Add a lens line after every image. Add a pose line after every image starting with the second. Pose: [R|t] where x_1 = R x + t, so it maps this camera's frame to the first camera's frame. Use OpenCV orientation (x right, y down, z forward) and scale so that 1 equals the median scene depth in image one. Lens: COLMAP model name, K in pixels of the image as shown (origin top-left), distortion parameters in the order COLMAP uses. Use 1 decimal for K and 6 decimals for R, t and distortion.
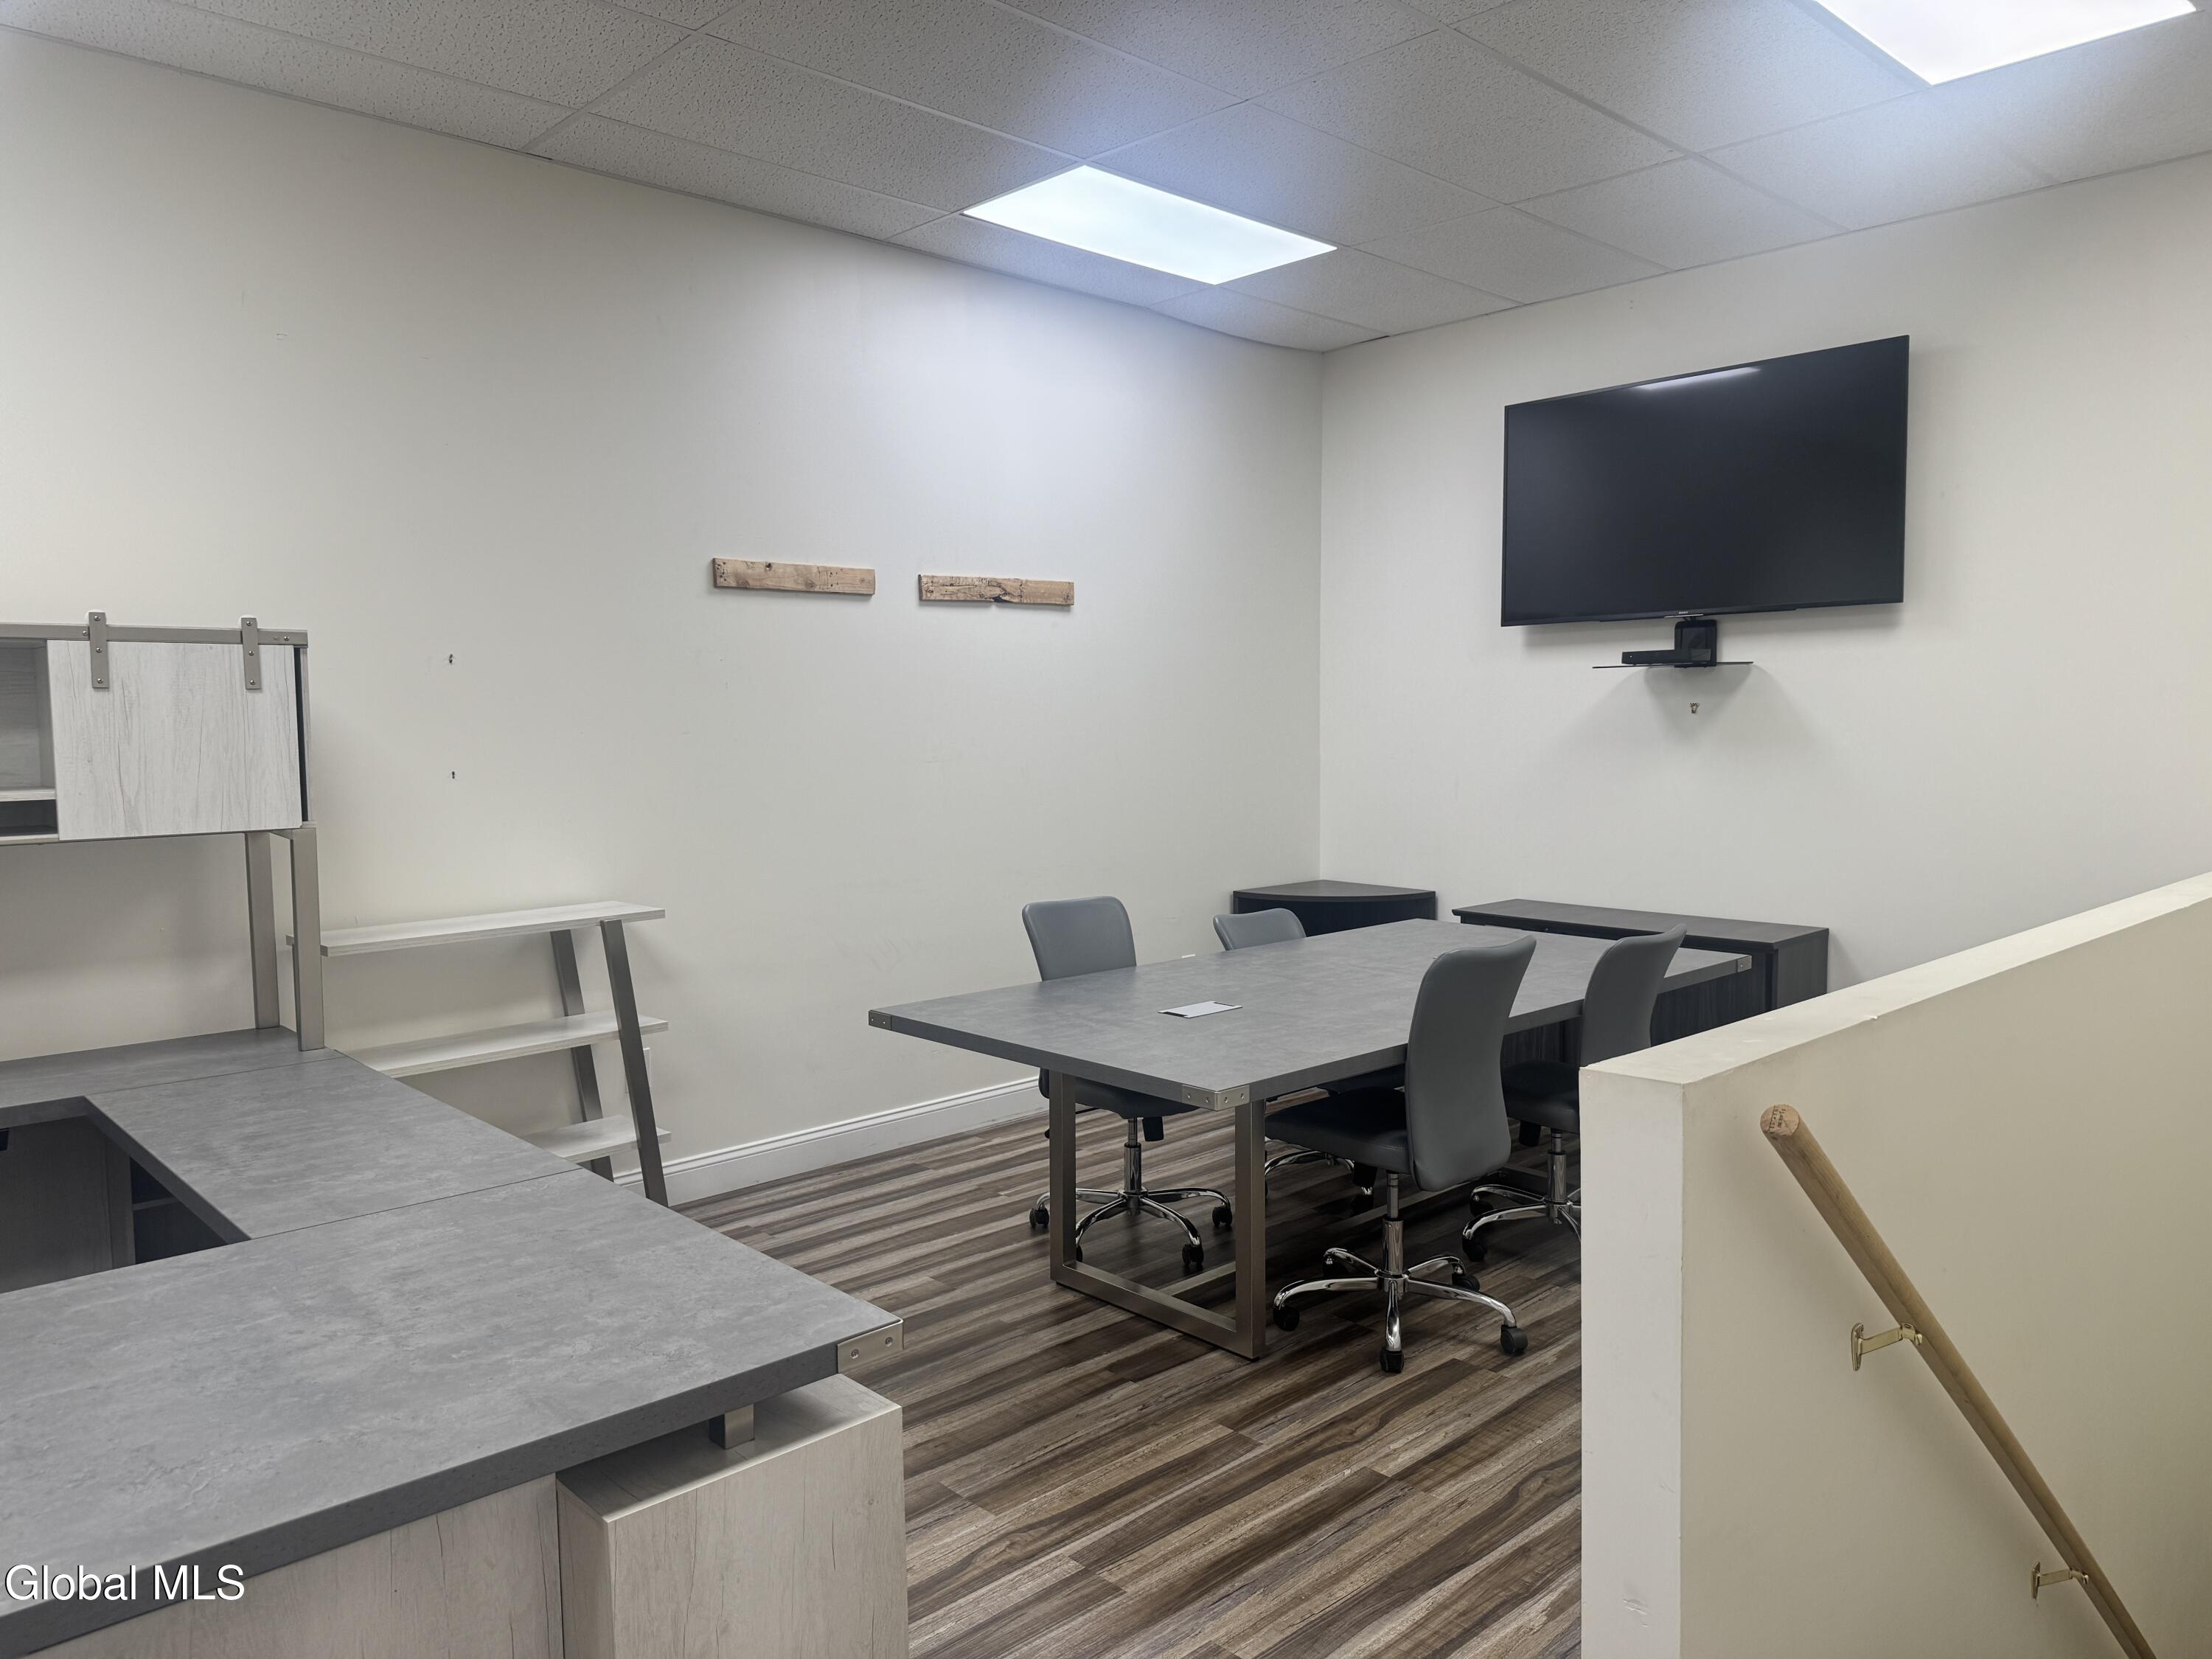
lens RADIAL K [[1533.6, 0, 1105.6], [0, 1533.6, 835.2], [0, 0, 1]] dist [0.095895, -0.166634]
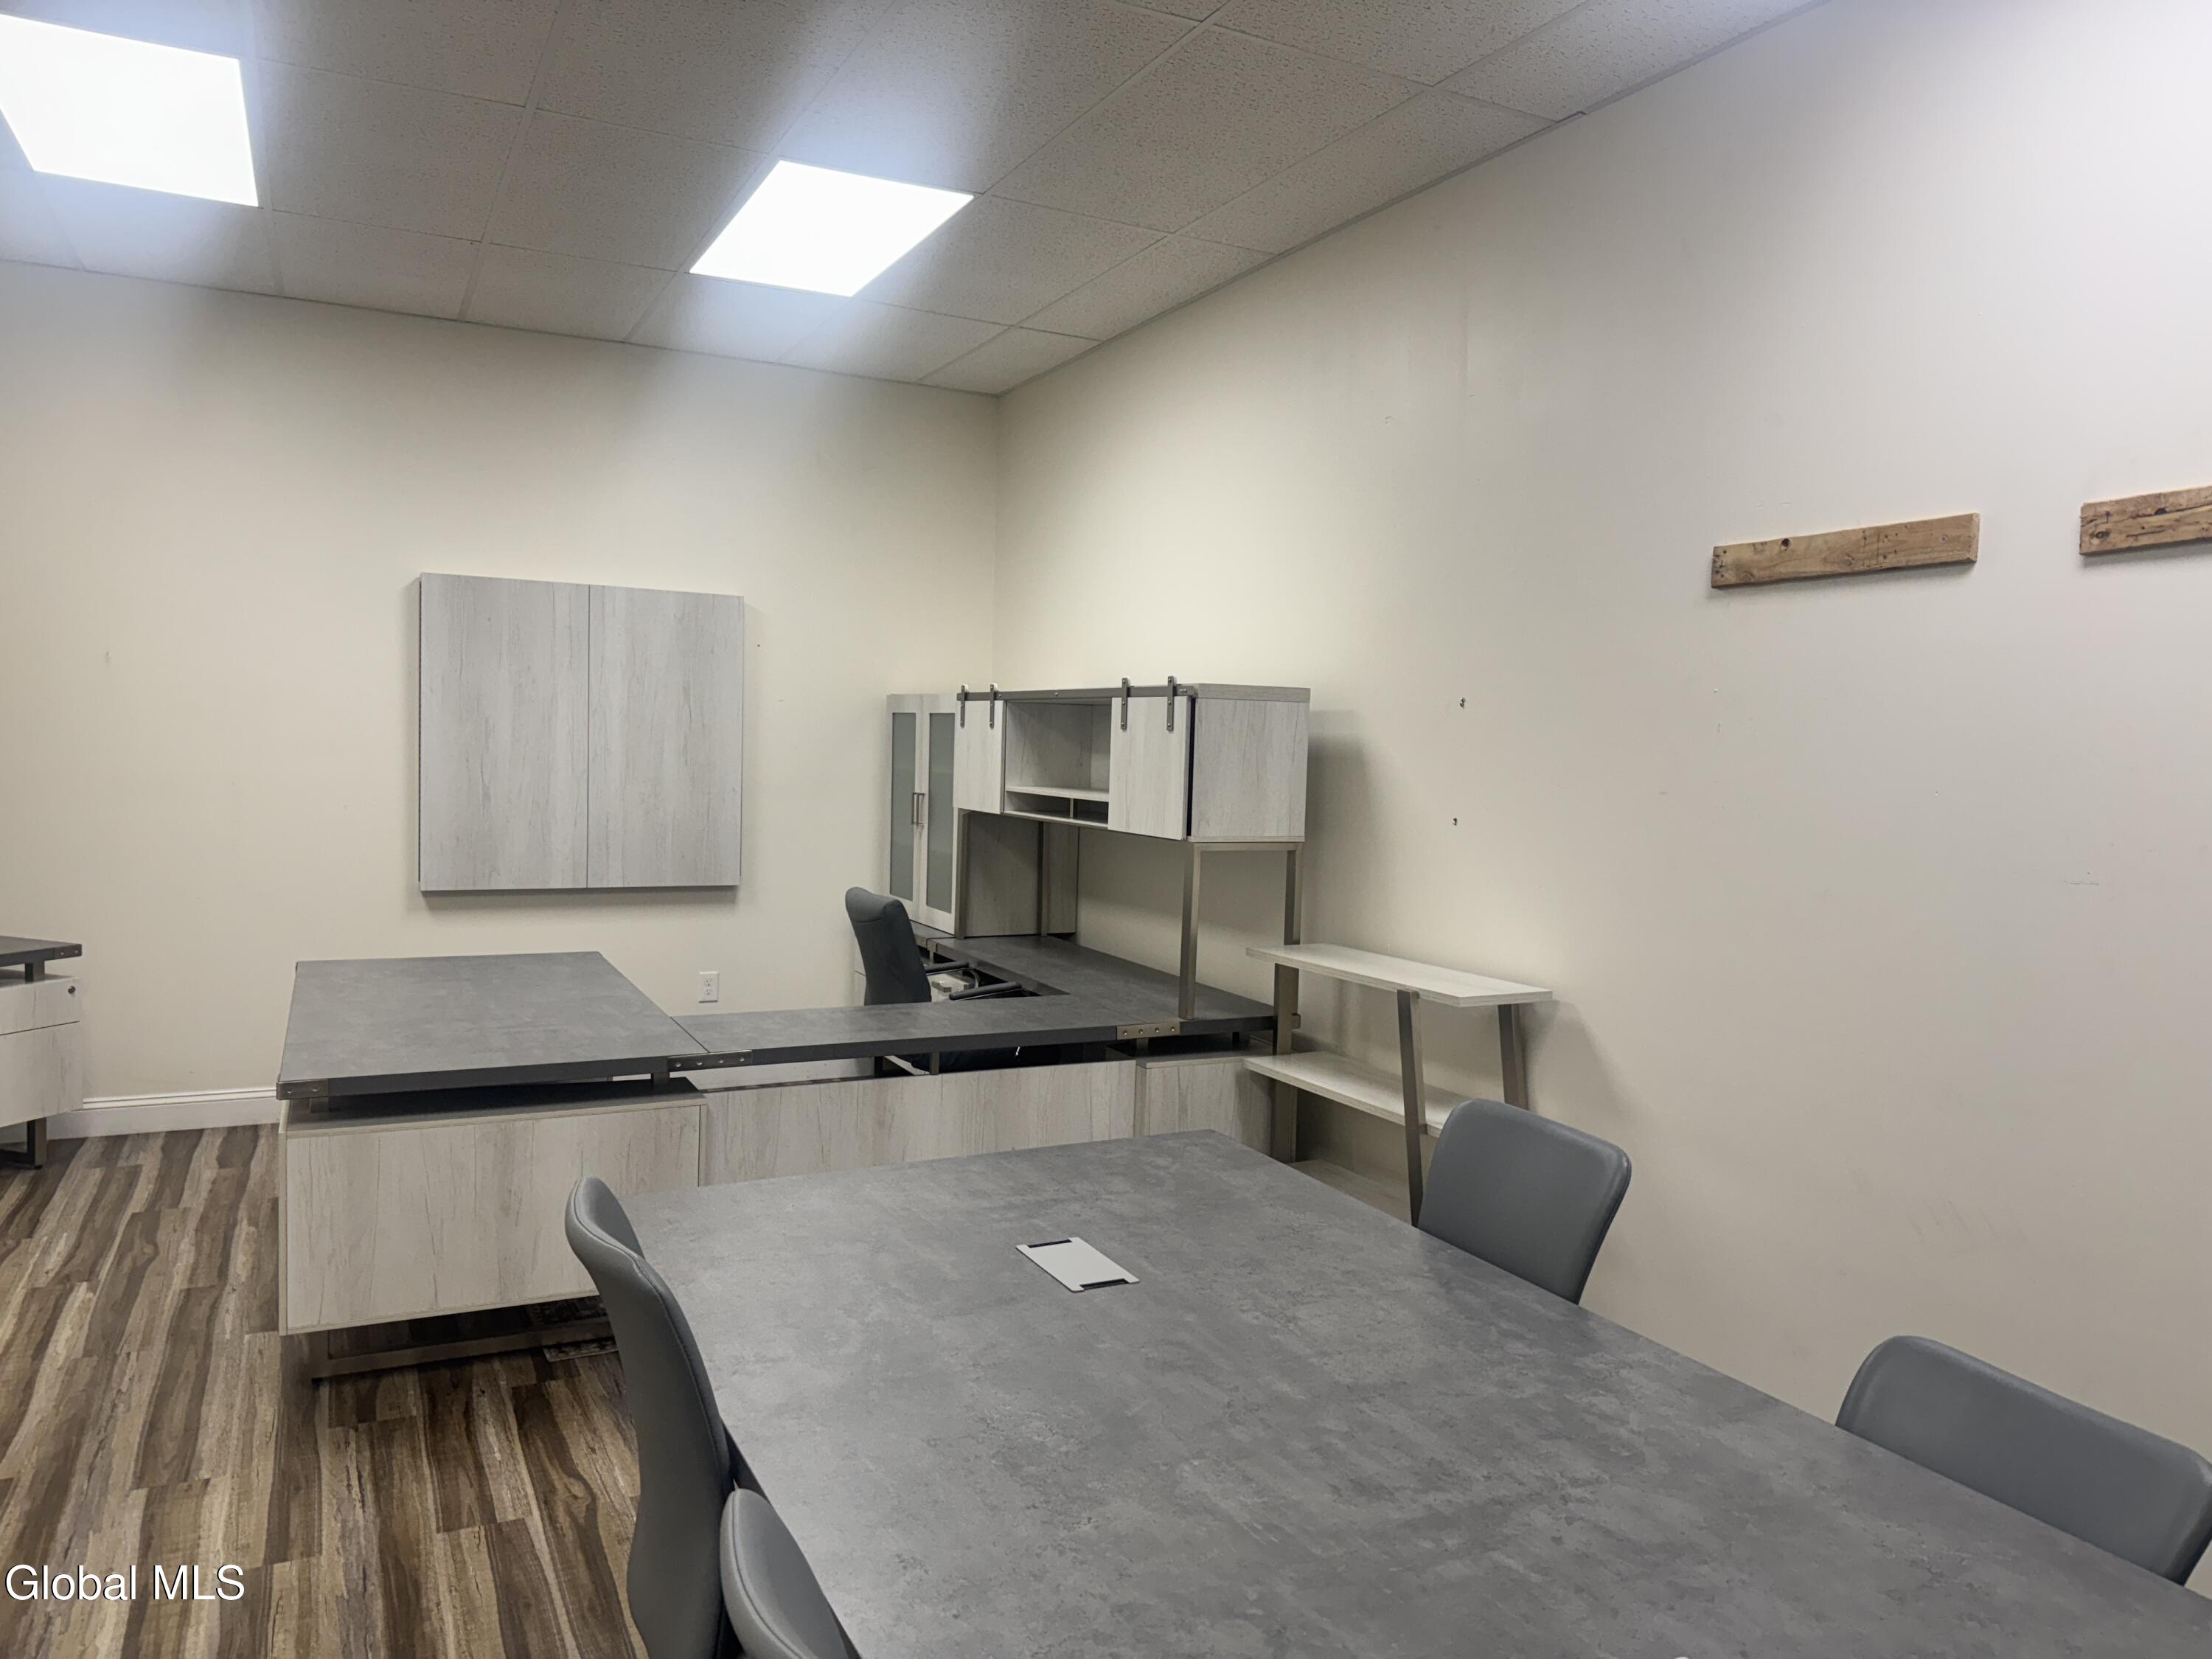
lens RADIAL K [[1583.0, 0, 1076.8], [0, 1583.0, 805.3], [0, 0, 1]] dist [0.108931, -0.078721]
pose [[-0.311649, 0.041626, -0.949285, 0.739168], [-0.102493, 0.991738, 0.077137, -0.125499], [0.944653, 0.121335, -0.304808, 1.340231]]
